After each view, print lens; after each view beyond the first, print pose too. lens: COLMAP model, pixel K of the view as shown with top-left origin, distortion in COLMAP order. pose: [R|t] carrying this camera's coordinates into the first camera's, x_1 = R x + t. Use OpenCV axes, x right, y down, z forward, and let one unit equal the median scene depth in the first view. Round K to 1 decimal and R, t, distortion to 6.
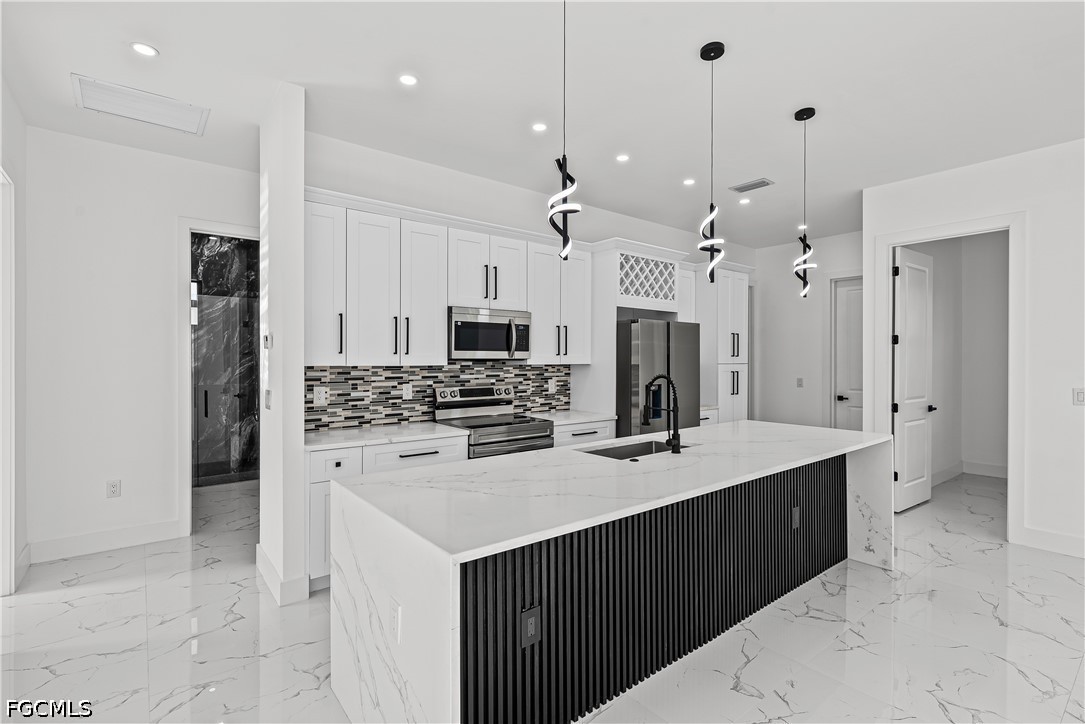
lens RADIAL K [[512.3, 0, 540.5], [0, 512.3, 357.3], [0, 0, 1]] dist [-0.000337, 0.000150]
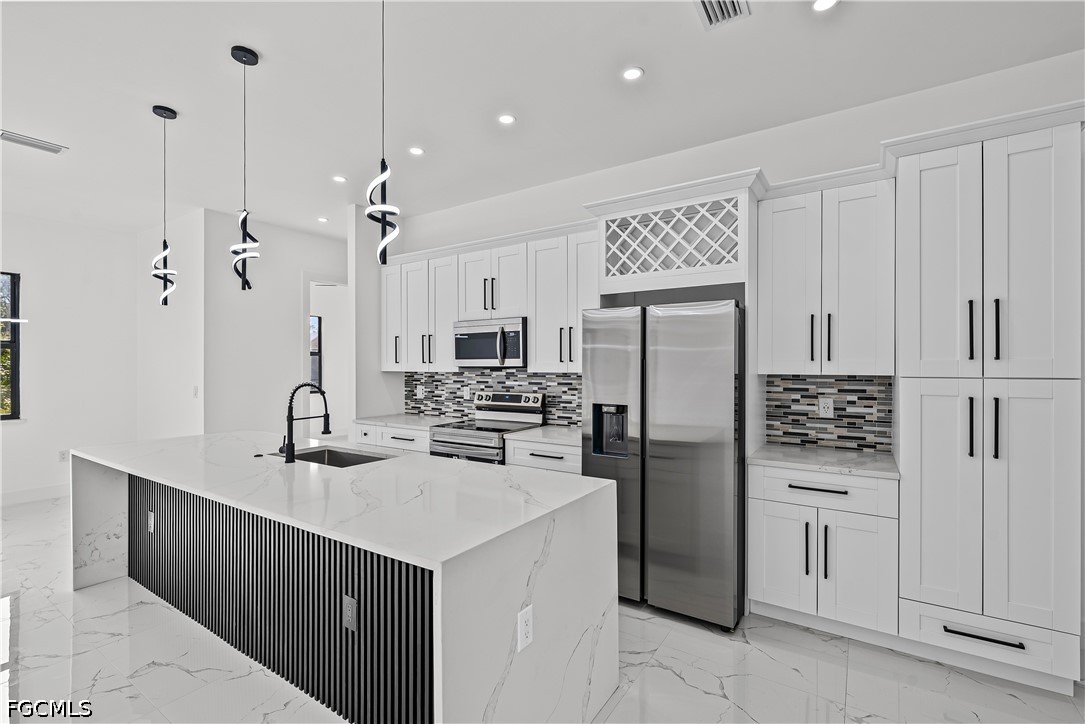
lens RADIAL K [[484.0, 0, 540.6], [0, 484.0, 363.3], [0, 0, 1]] dist [0.001215, -0.000344]
pose [[0.302484, -0.006615, -0.953132, 0.918744], [0.004276, 0.999975, -0.005583, 0.002766], [0.953145, -0.002387, 0.302505, 0.830350]]
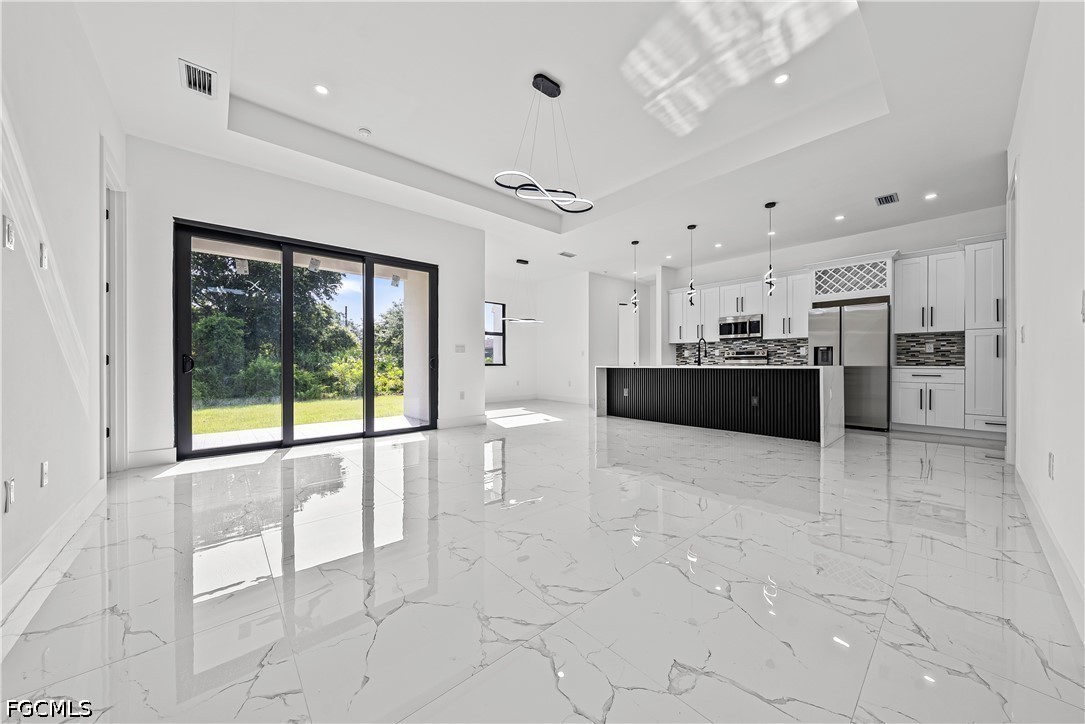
lens RADIAL K [[372.3, 0, 542.5], [0, 372.3, 361.8], [0, 0, 1]] dist [-0.003282, -0.000288]
pose [[0.047602, -0.004699, -0.998855, 1.595895], [0.001935, 0.999987, -0.004612, 0.122468], [0.998865, -0.001713, 0.047610, 0.032062]]
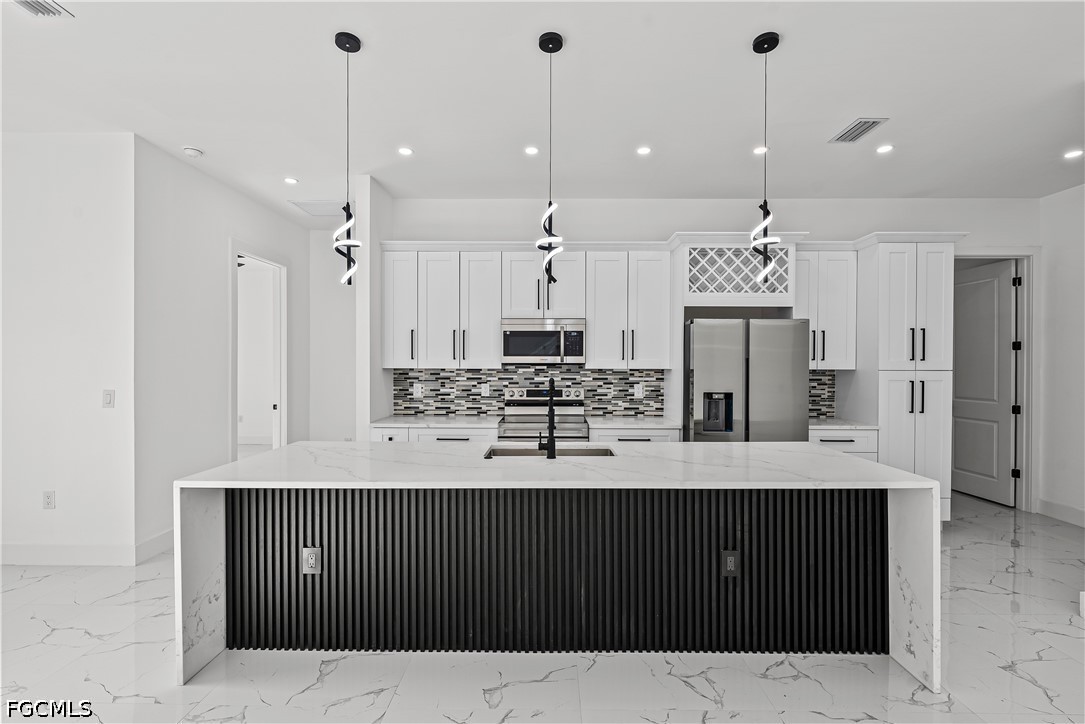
lens RADIAL K [[484.0, 0, 543.3], [0, 484.0, 368.4], [0, 0, 1]] dist [0.001215, -0.000344]
pose [[0.771939, 0.004966, -0.635677, 0.594889], [0.000042, 0.999969, 0.007863, 0.006360], [0.635696, -0.006097, 0.771915, 0.194884]]
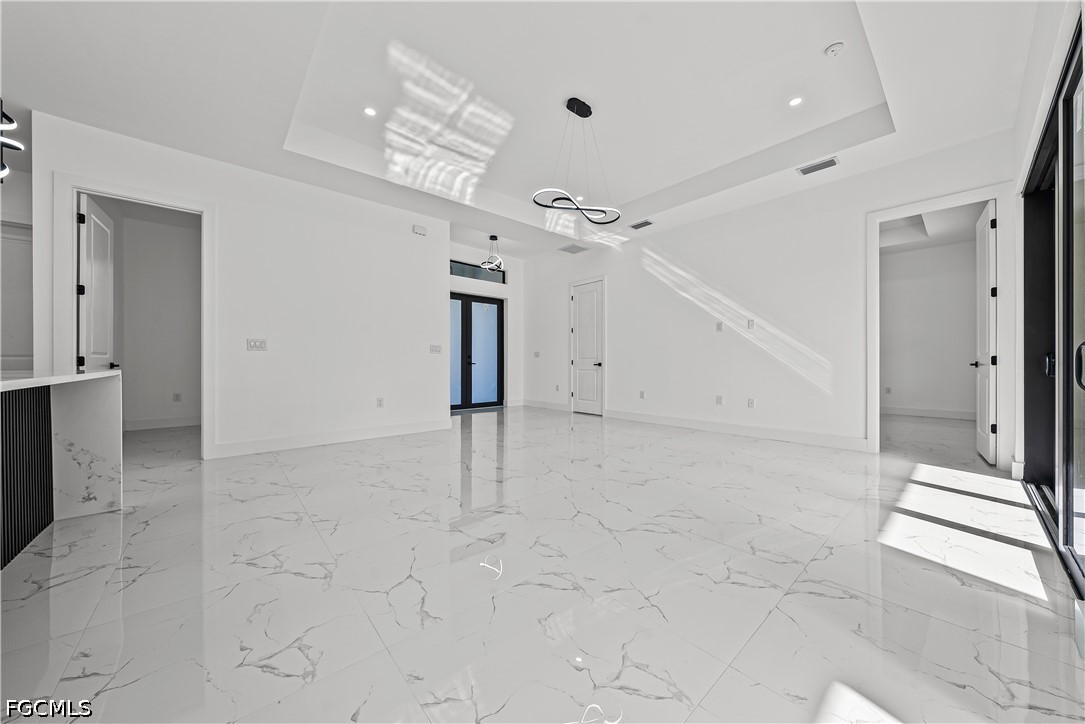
lens RADIAL K [[372.3, 0, 544.1], [0, 372.3, 362.2], [0, 0, 1]] dist [-0.003282, -0.000288]
pose [[-0.050278, -0.001132, 0.998735, -0.048114], [-0.000021, 0.999999, 0.001132, 0.117088], [-0.998735, 0.000036, -0.050278, 0.199815]]
